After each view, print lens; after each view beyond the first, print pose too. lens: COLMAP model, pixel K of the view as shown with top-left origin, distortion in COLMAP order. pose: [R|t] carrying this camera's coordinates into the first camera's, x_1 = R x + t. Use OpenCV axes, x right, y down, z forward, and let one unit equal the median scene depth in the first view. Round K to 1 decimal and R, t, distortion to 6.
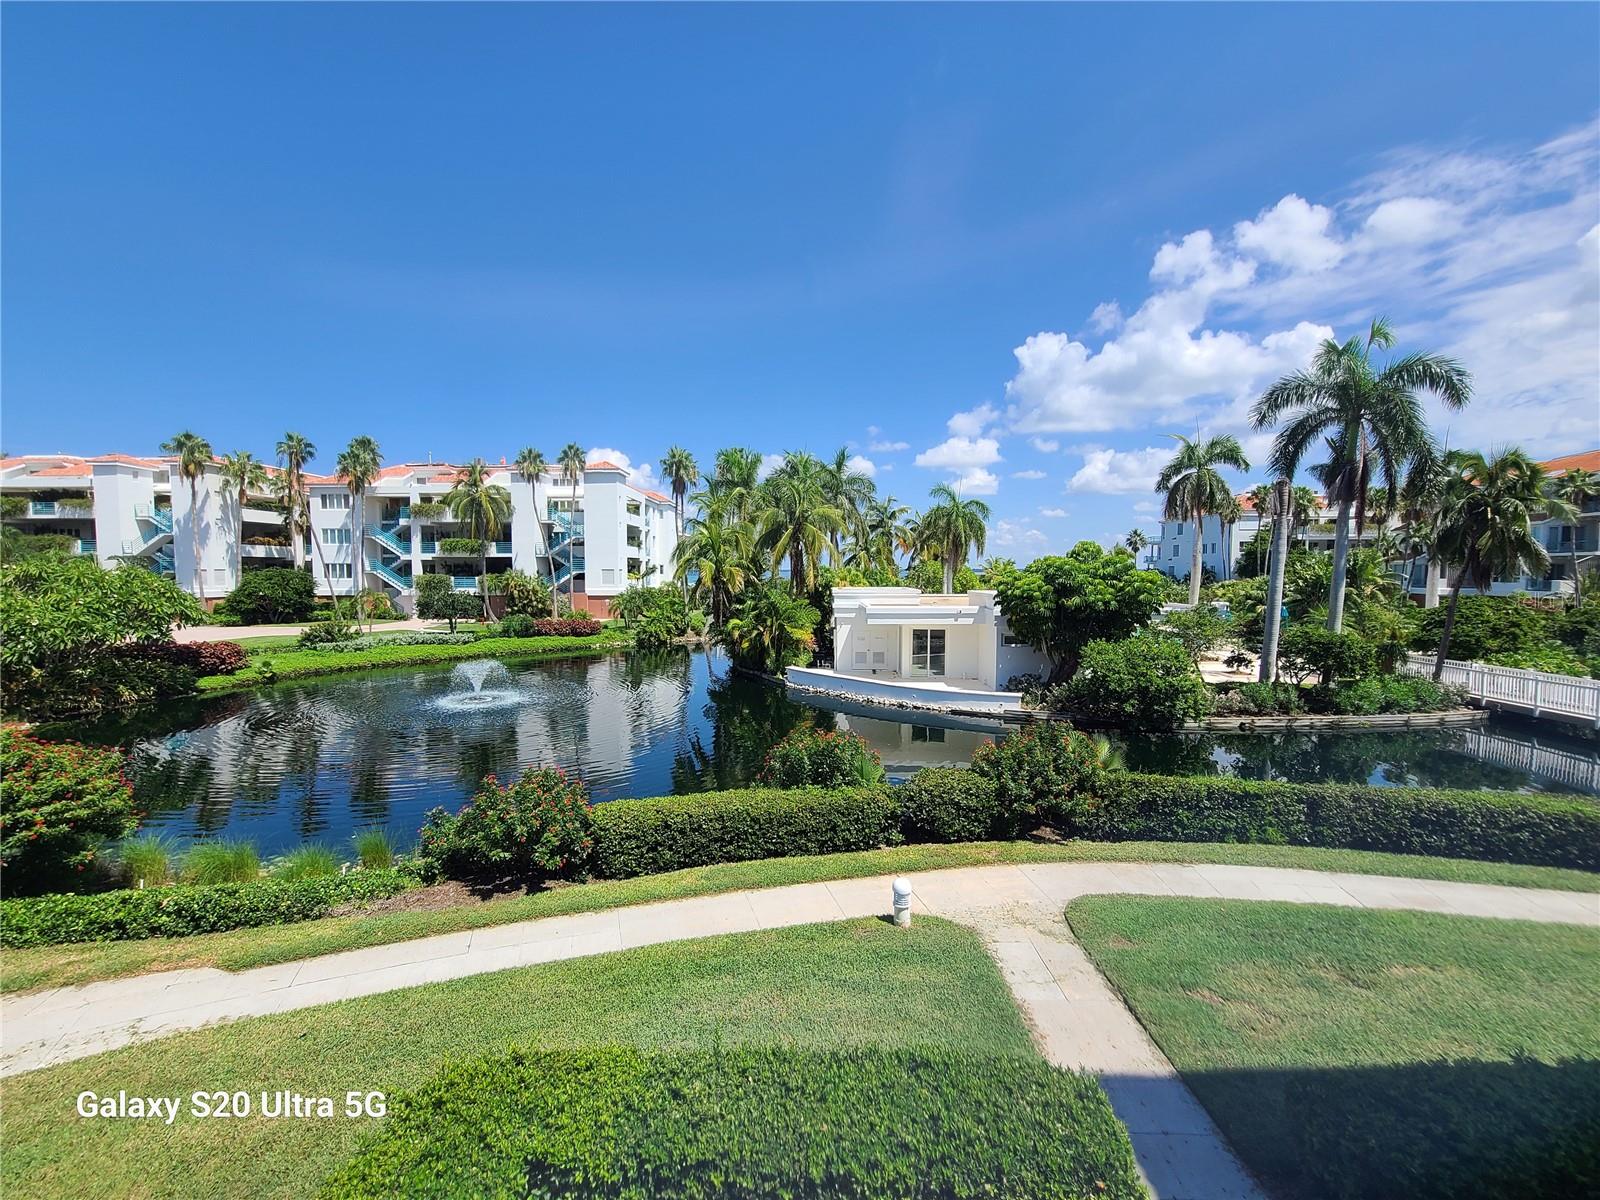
lens RADIAL K [[648.9, 0, 800.0], [0, 648.9, 600.0], [0, 0, 1]] dist [-0.002071, -0.000168]
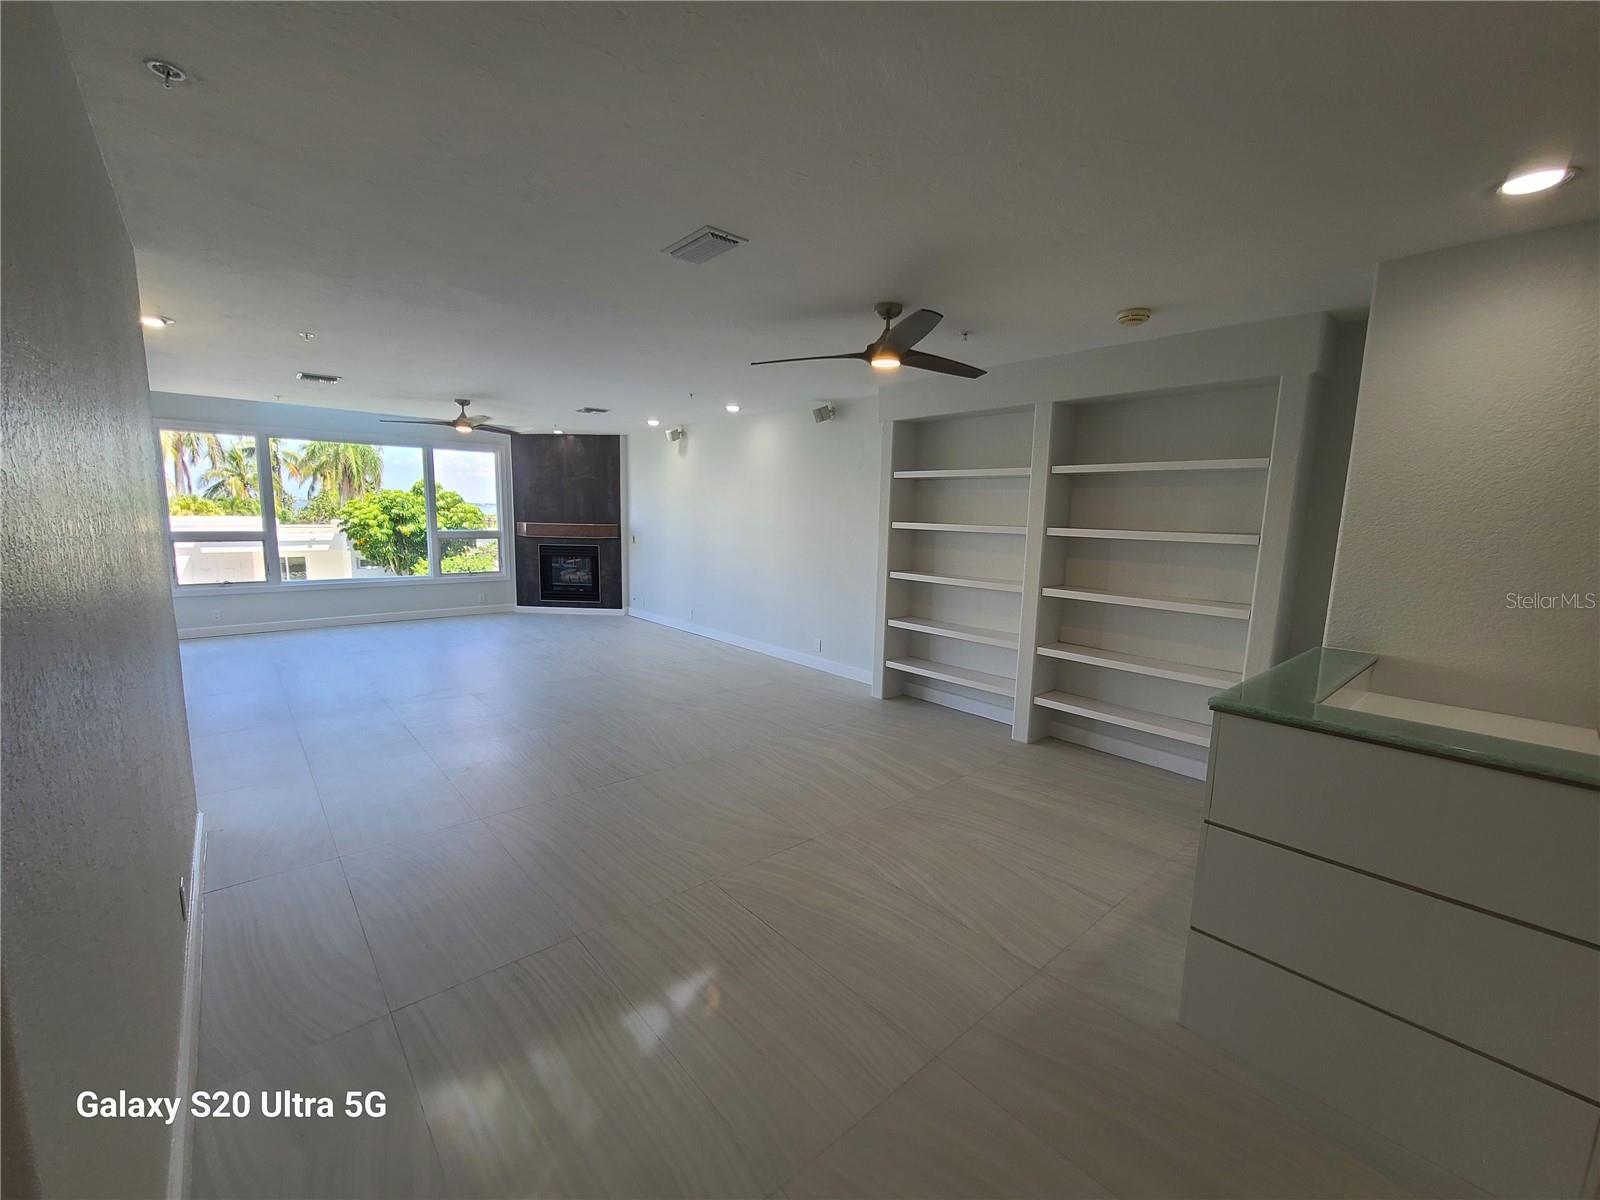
lens RADIAL K [[648.9, 0, 800.0], [0, 648.9, 600.0], [0, 0, 1]] dist [-0.002071, -0.000168]
pose [[0.733012, -0.075778, 0.675982, 0.086675], [0.009091, 0.994778, 0.101657, 0.013730], [-0.680155, -0.068371, 0.729873, -0.288860]]
